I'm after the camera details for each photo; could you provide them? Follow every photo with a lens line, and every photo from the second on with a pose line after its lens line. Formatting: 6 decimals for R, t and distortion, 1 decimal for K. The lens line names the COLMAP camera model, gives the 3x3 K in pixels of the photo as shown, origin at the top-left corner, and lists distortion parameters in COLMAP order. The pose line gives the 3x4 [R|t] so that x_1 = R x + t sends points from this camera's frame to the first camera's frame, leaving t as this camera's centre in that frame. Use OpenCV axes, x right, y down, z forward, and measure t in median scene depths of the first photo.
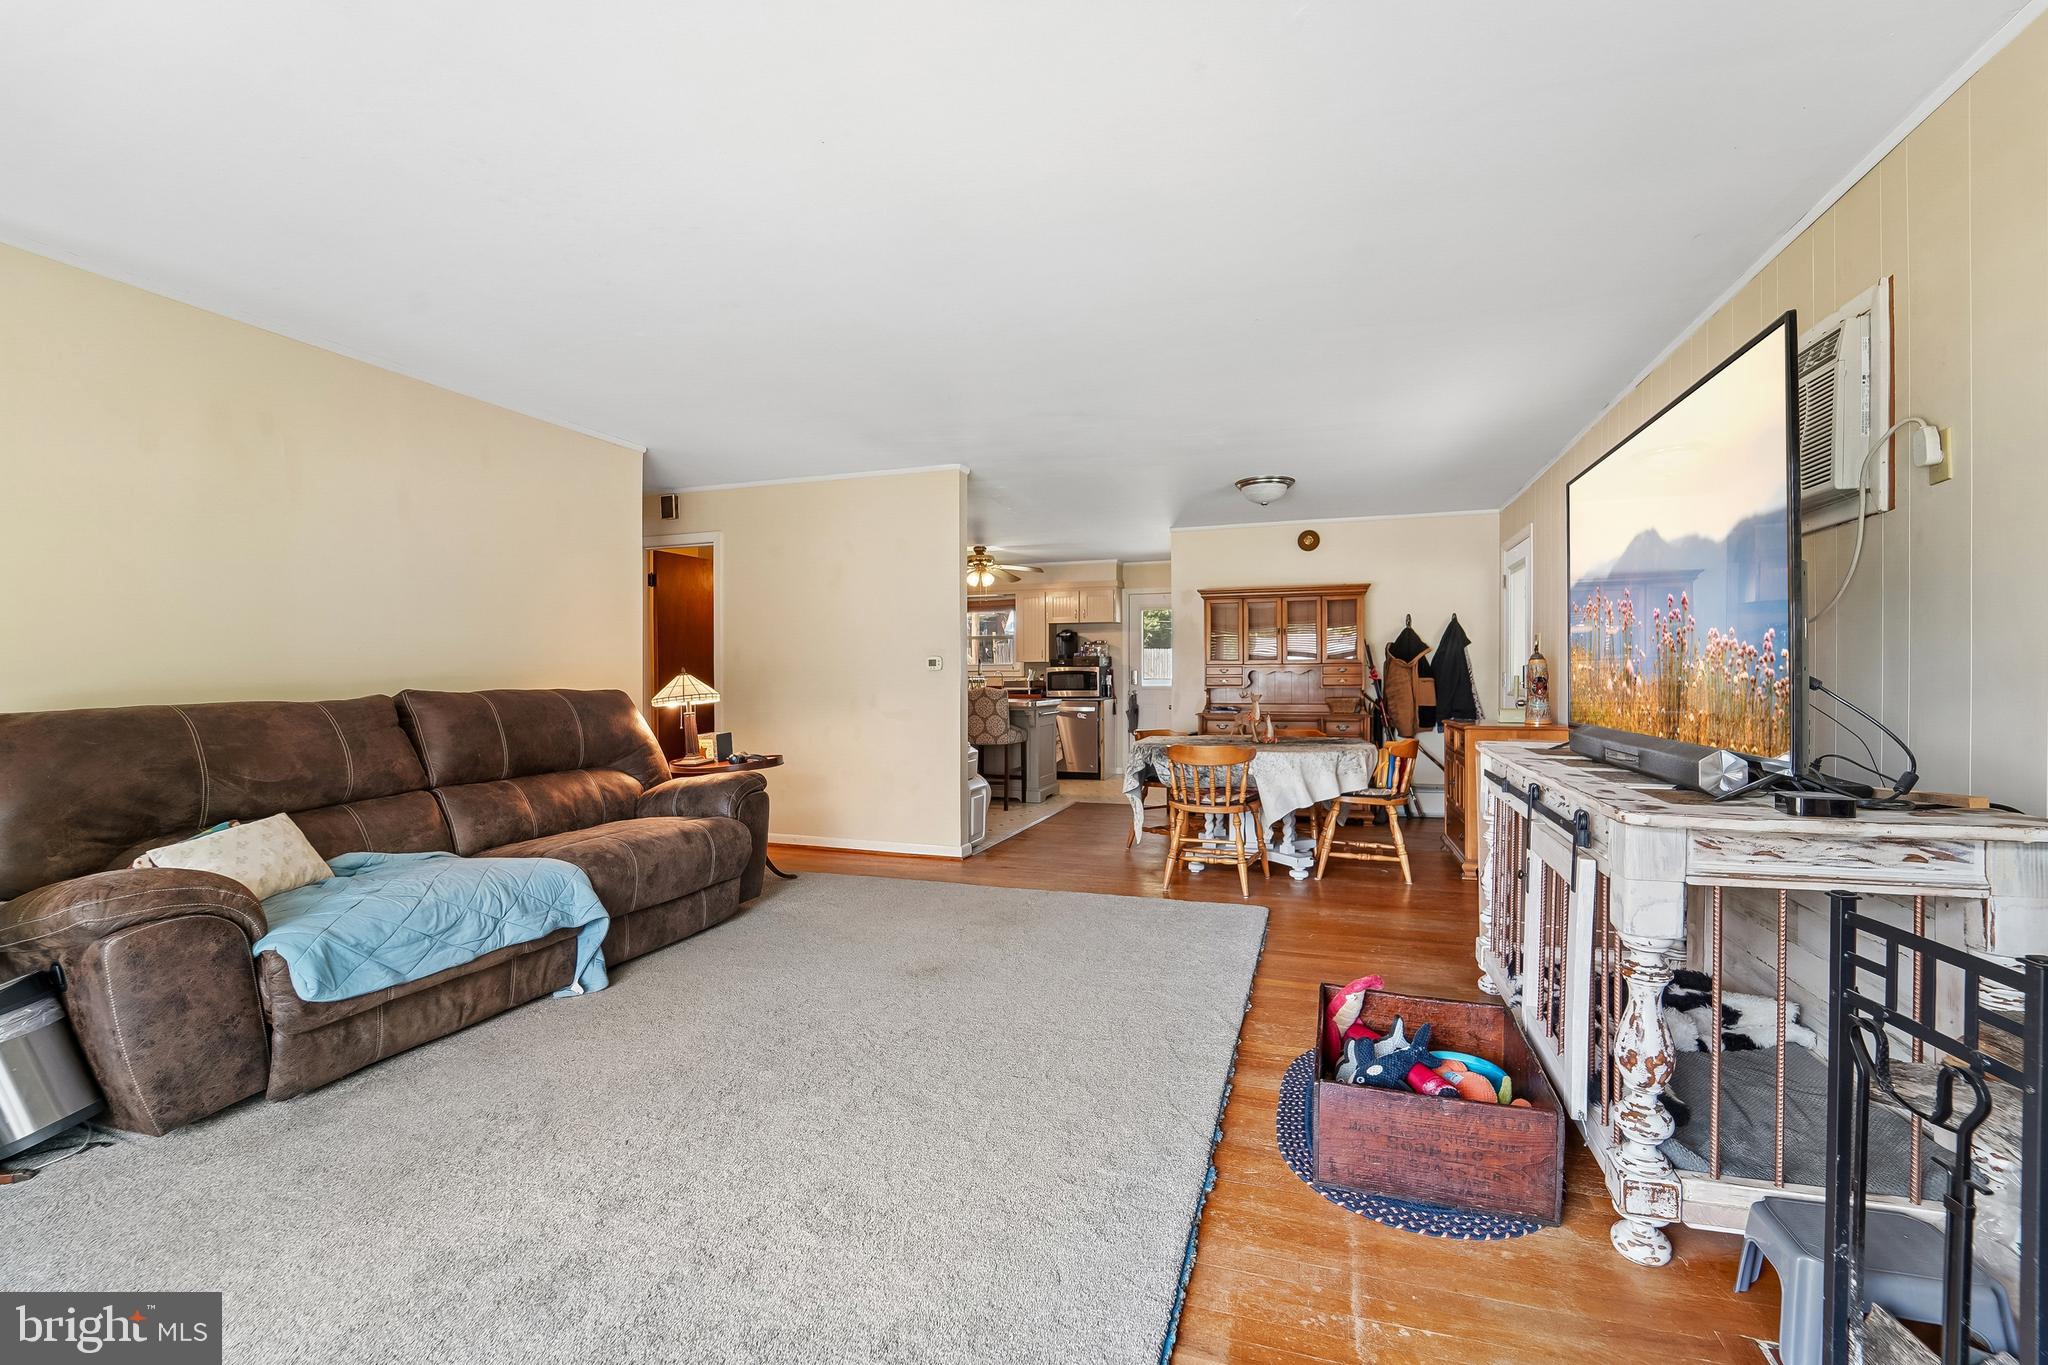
lens RADIAL K [[834.1, 0, 1029.8], [0, 834.1, 676.6], [0, 0, 1]] dist [-0.023614, -0.000086]
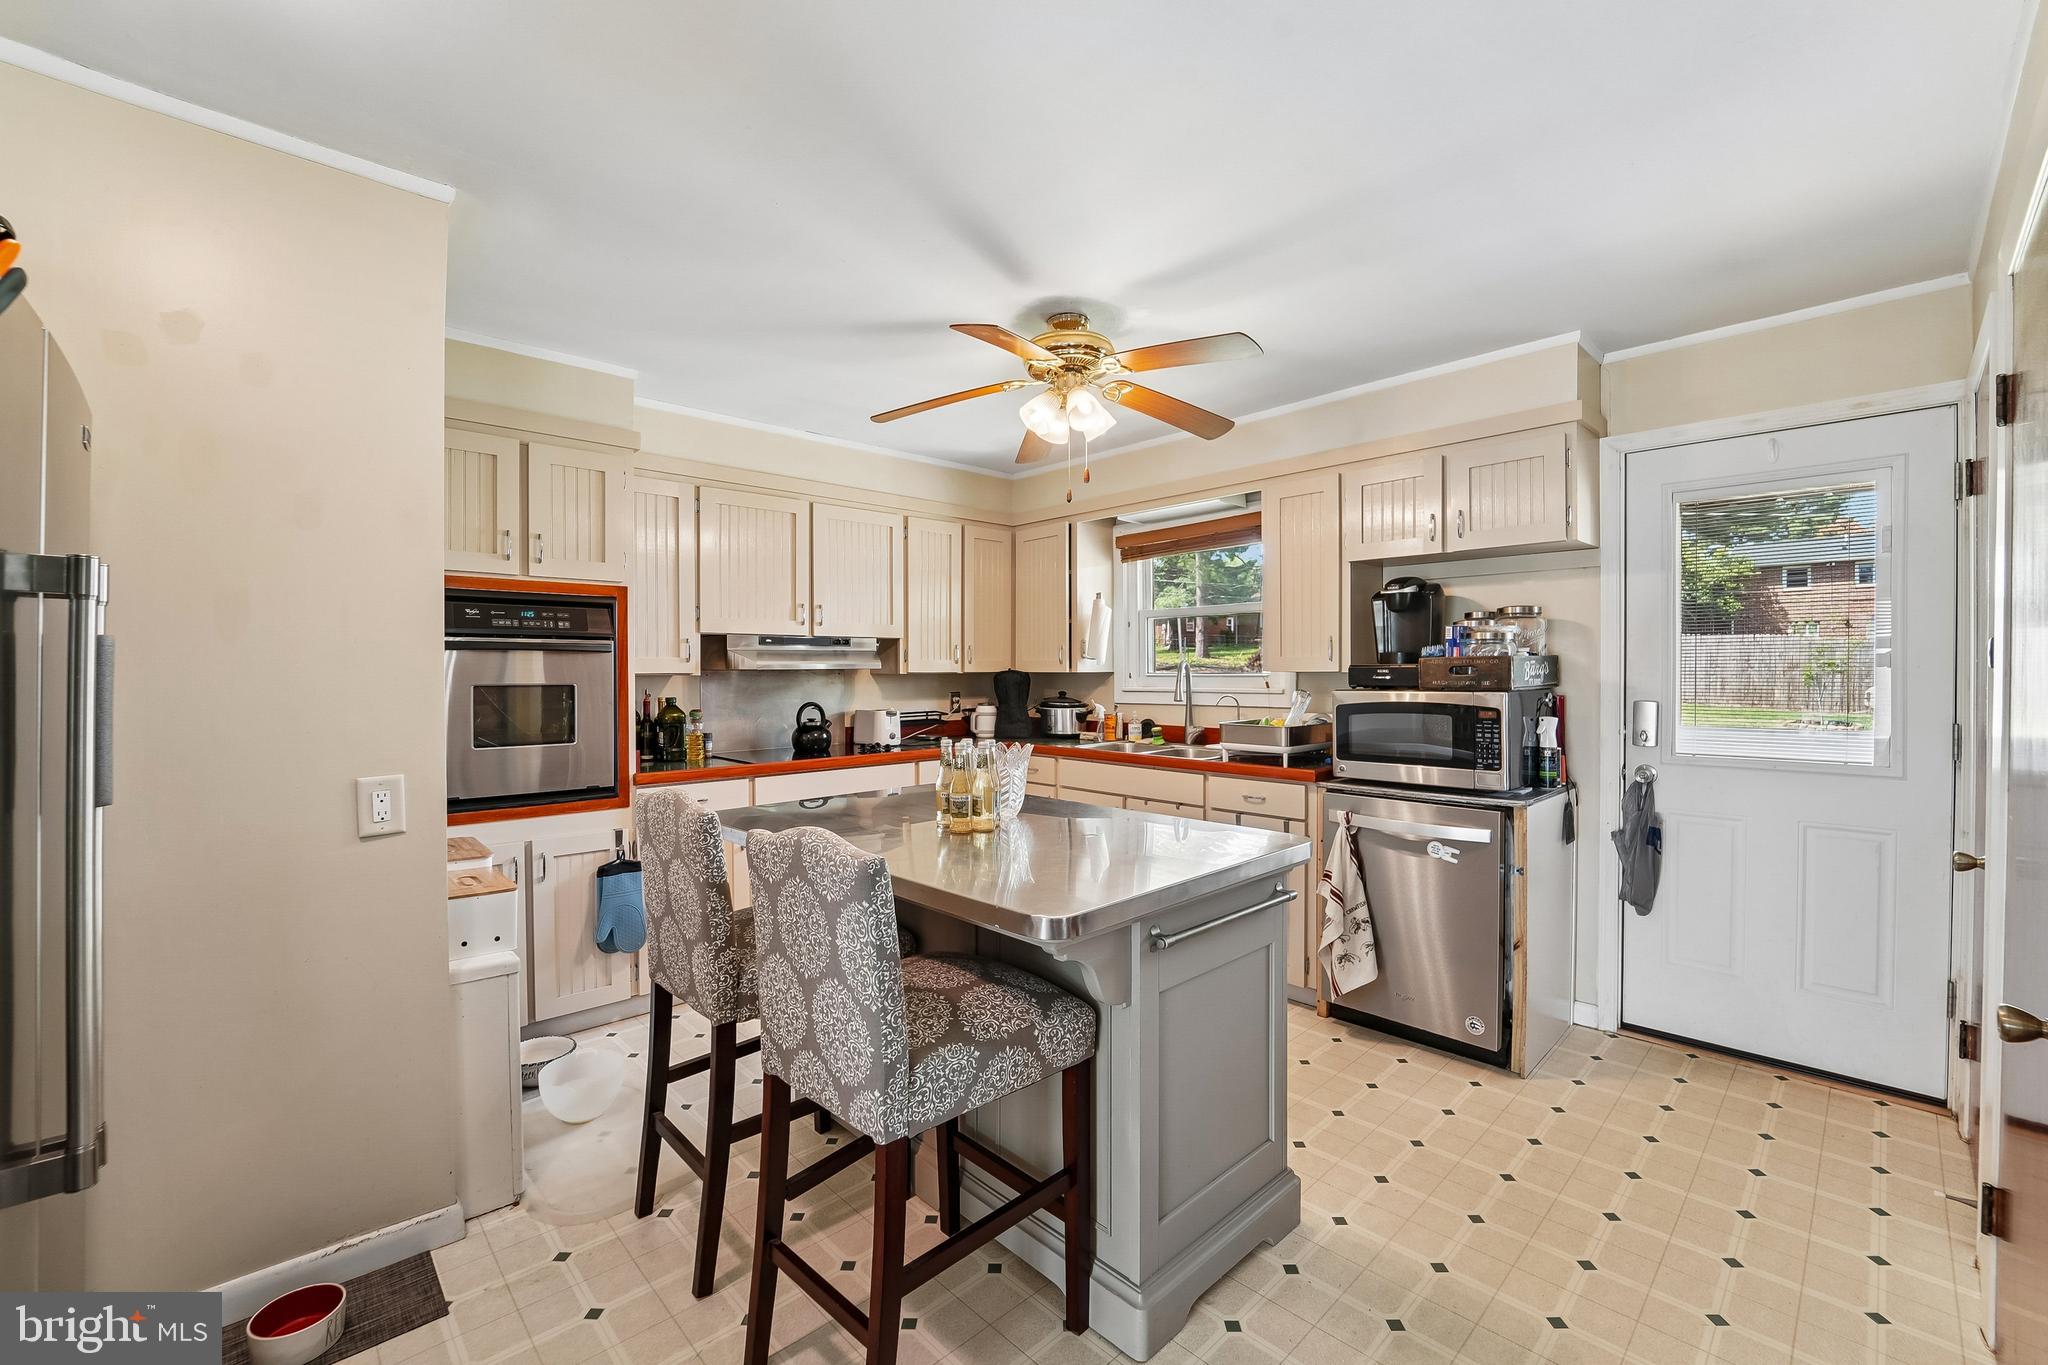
lens RADIAL K [[834.1, 0, 1029.8], [0, 834.1, 676.6], [0, 0, 1]] dist [-0.023614, -0.000086]
pose [[0.886780, 0.003576, -0.462178, 0.066010], [0.001290, 0.999947, 0.010211, -0.019787], [0.462190, -0.009651, 0.886728, 0.642277]]
